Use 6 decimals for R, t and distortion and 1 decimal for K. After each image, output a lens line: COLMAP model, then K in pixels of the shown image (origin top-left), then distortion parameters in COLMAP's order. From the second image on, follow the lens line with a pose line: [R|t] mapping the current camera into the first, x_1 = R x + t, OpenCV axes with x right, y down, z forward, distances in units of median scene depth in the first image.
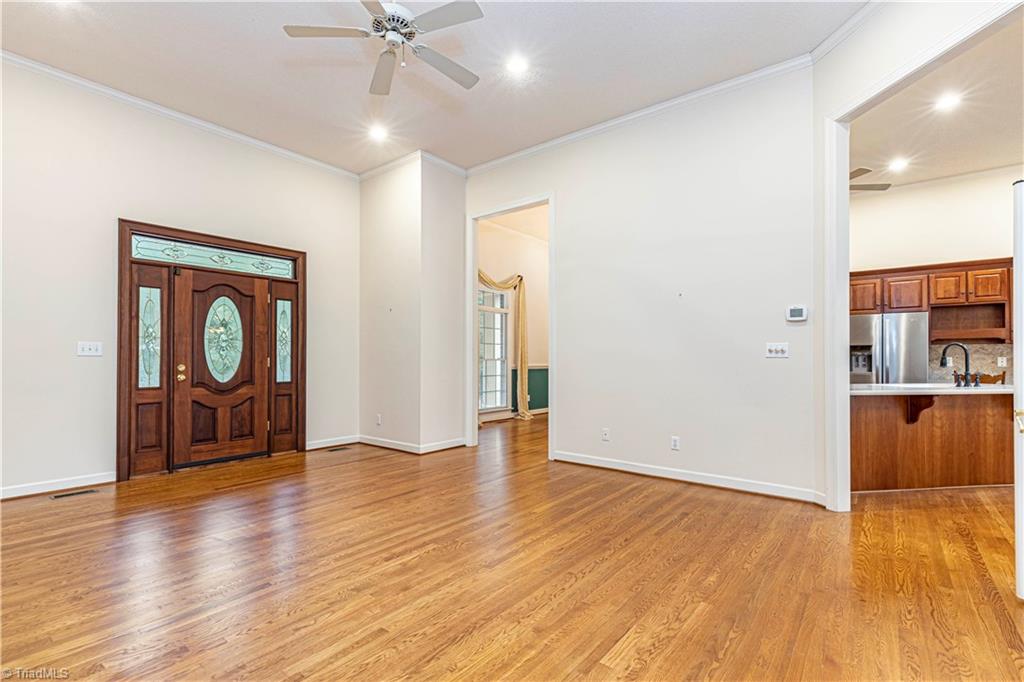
lens RADIAL K [[457.7, 0, 517.8], [0, 457.7, 355.7], [0, 0, 1]] dist [0.008877, 0.000256]
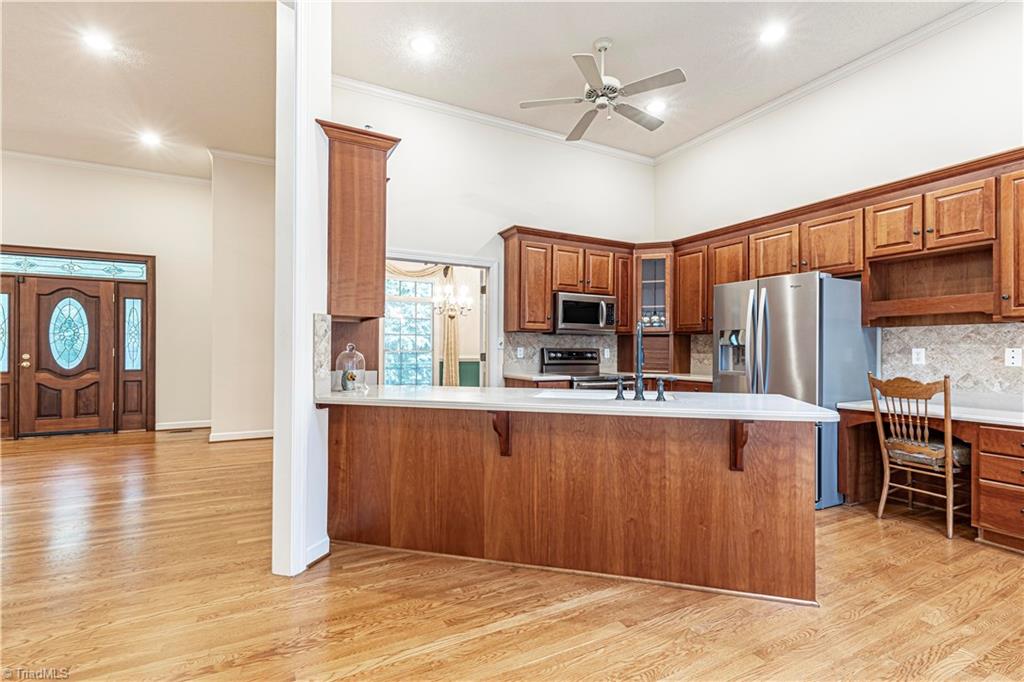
lens RADIAL K [[458.3, 0, 499.0], [0, 458.3, 340.8], [0, 0, 1]] dist [0.005064, 0.000110]
pose [[0.912575, -0.006198, -0.408863, 0.861982], [0.000549, 0.999903, -0.013932, 0.001756], [0.408910, 0.012489, 0.912489, 0.341890]]
